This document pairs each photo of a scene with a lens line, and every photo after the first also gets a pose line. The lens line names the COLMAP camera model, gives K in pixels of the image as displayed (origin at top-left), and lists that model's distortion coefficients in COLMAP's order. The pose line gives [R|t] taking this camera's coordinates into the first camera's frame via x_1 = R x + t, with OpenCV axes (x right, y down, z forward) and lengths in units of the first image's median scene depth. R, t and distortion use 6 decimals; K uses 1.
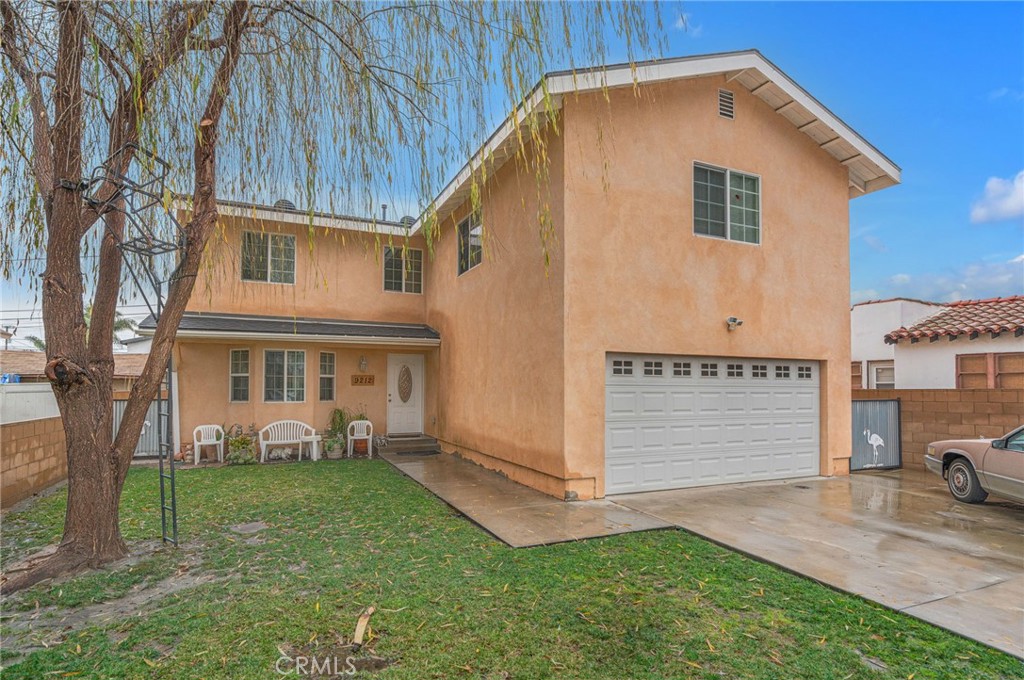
lens RADIAL K [[544.8, 0, 511.4], [0, 544.8, 372.0], [0, 0, 1]] dist [0.004504, 0.000220]
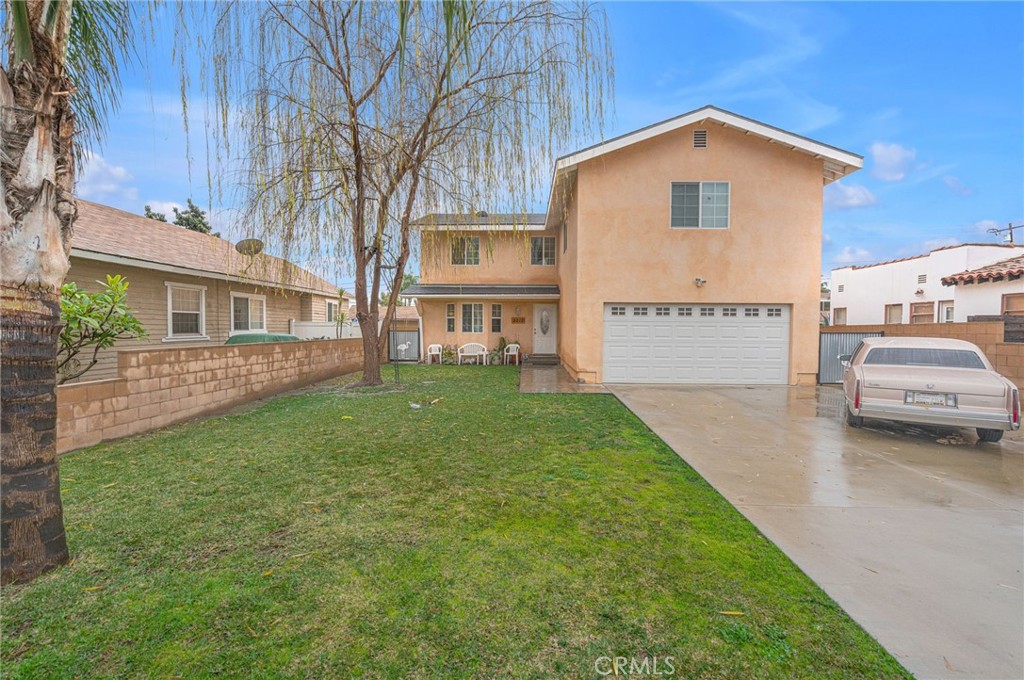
lens RADIAL K [[476.0, 0, 512.0], [0, 476.0, 340.0], [0, 0, 1]] dist [-0.001144, -0.000164]
pose [[0.901255, 0.012301, -0.433115, 0.457970], [0.009588, 0.998786, 0.048319, 0.005919], [0.433183, -0.047700, 0.900043, -0.425859]]
